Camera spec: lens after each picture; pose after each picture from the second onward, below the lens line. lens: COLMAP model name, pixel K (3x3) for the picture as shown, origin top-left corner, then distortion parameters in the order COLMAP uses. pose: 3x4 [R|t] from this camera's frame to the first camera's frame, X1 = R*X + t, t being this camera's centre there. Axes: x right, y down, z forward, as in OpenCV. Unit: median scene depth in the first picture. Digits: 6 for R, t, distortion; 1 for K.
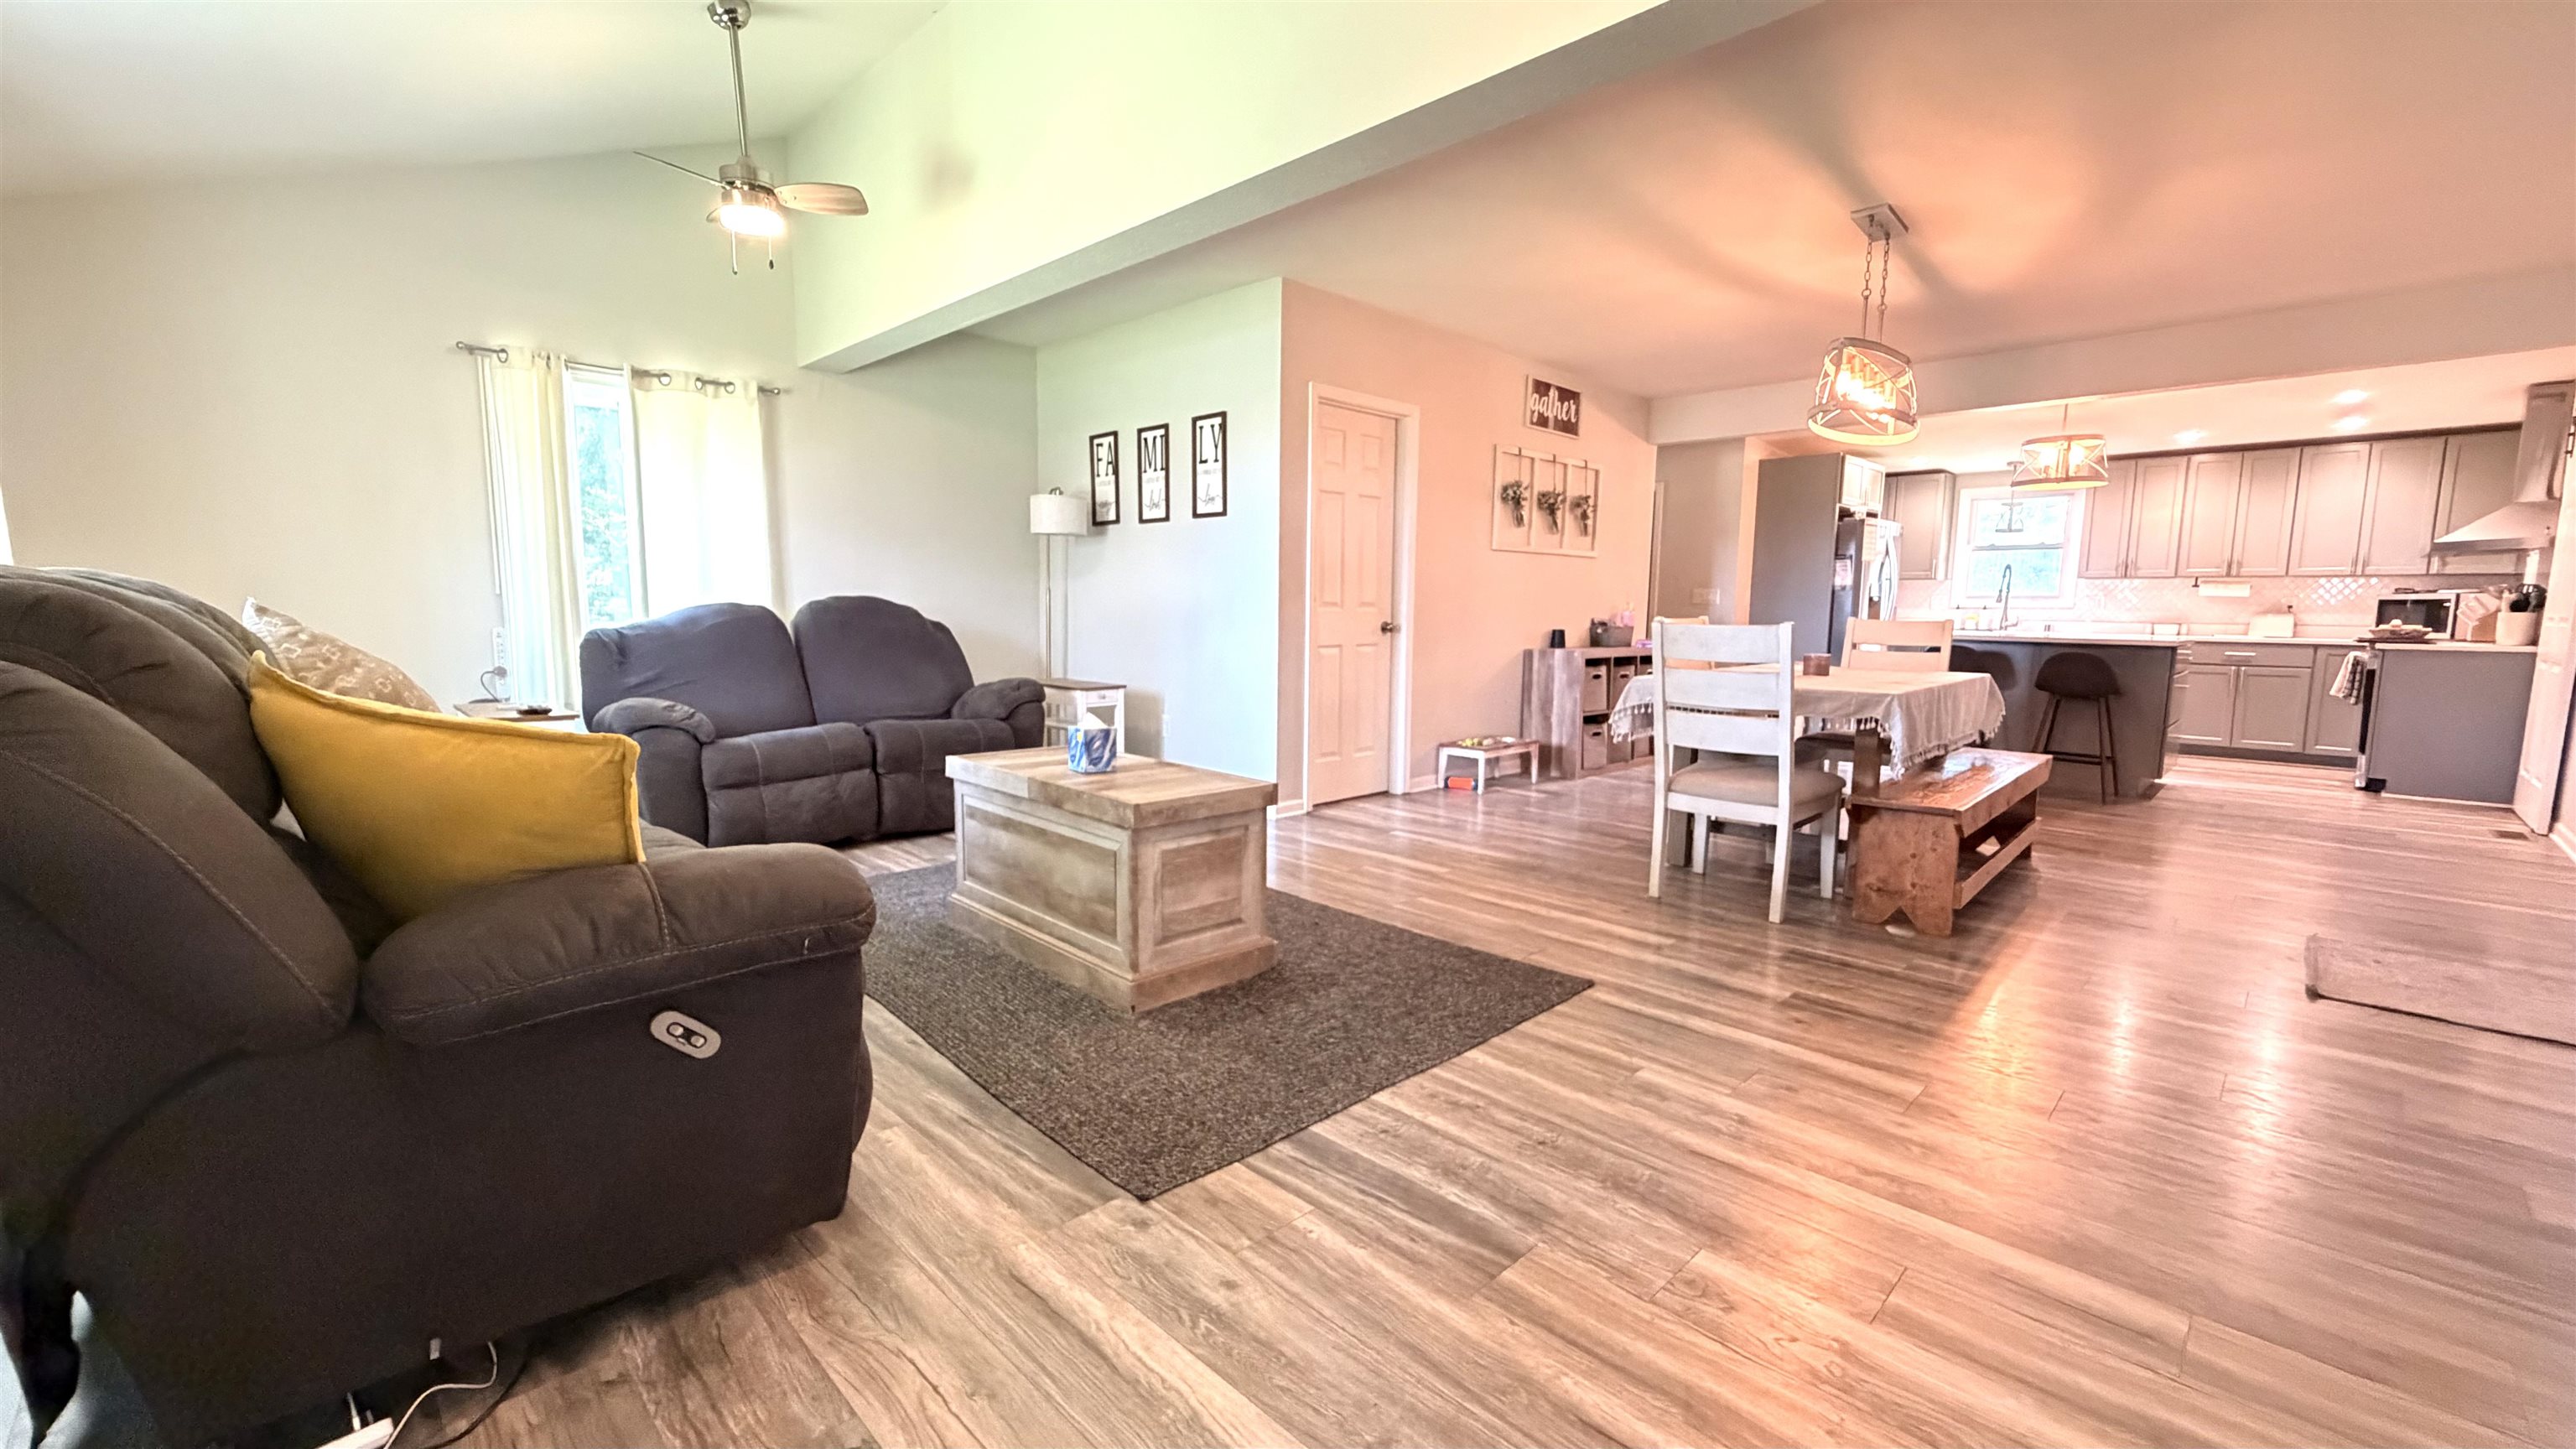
lens RADIAL K [[1024.0, 0, 1288.0], [0, 1024.0, 724.5], [0, 0, 1]] dist [-0.000475, 0.000086]
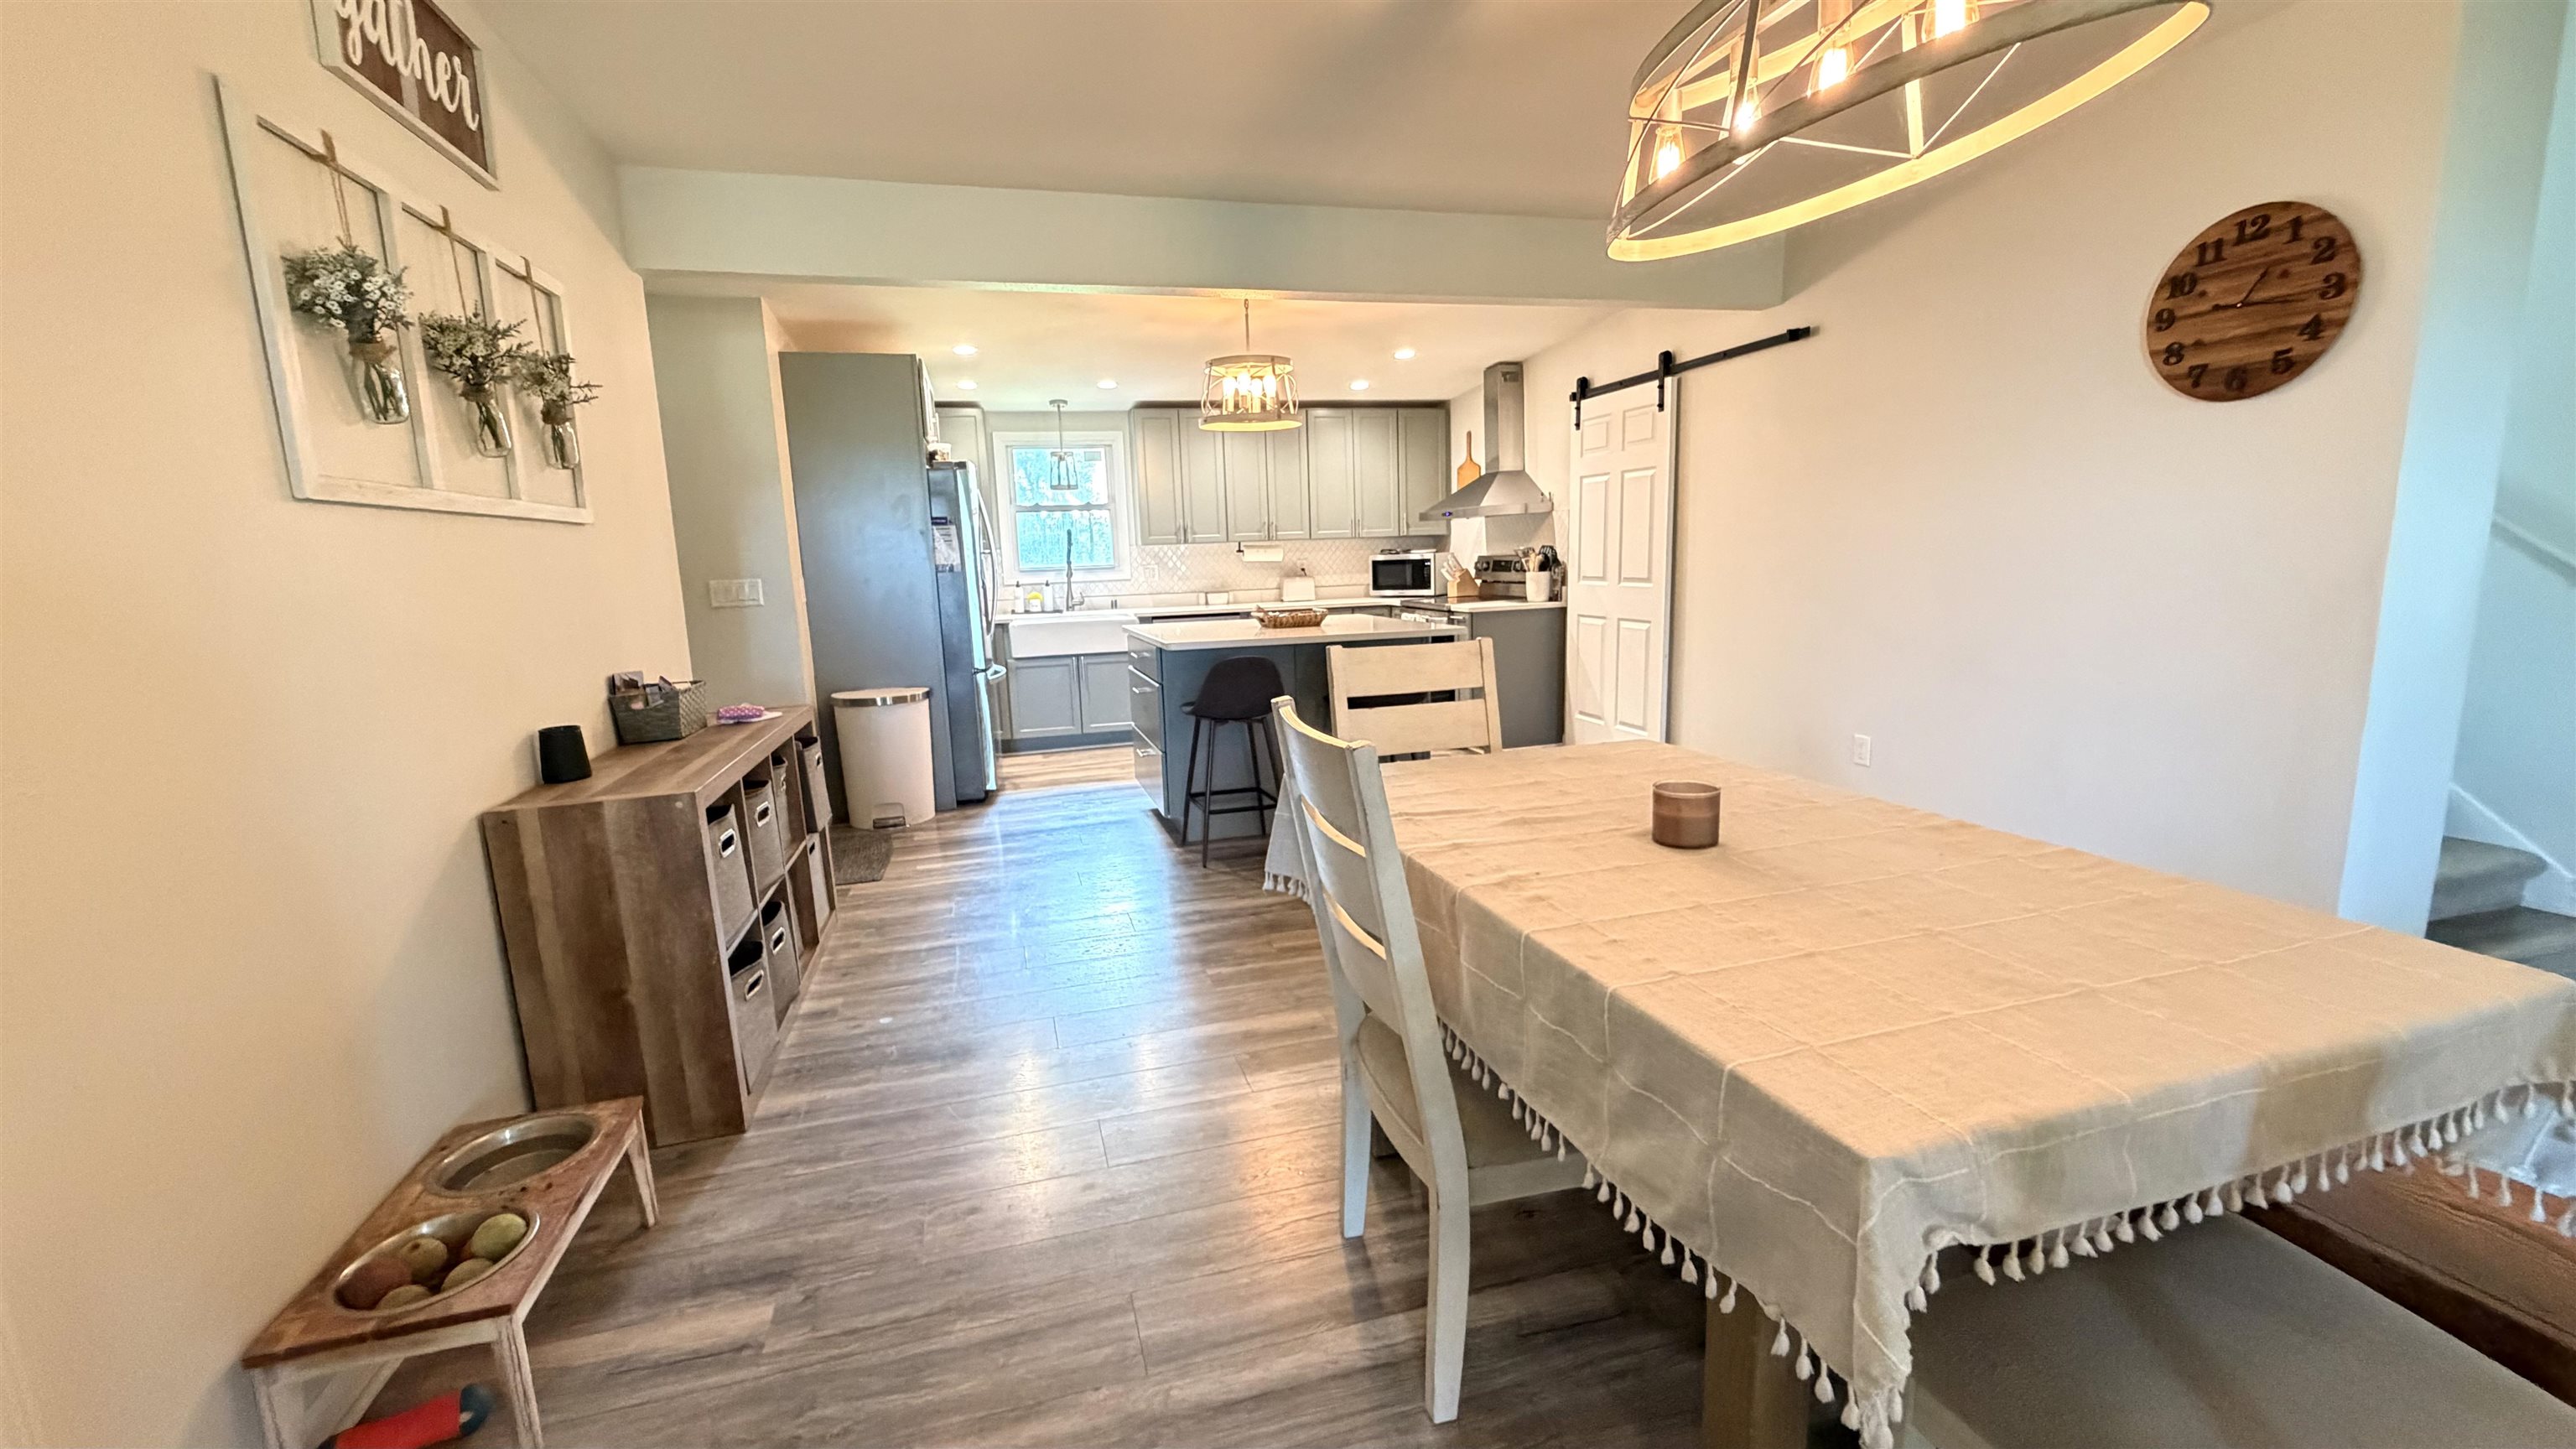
lens RADIAL K [[1028.3, 0, 1283.7], [0, 1028.3, 721.3], [0, 0, 1]] dist [-0.001811, -0.000087]
pose [[0.476794, -0.169244, 0.862568, 0.075047], [0.139390, 0.983431, 0.115908, -0.099254], [-0.867893, 0.064969, 0.492485, 0.591895]]
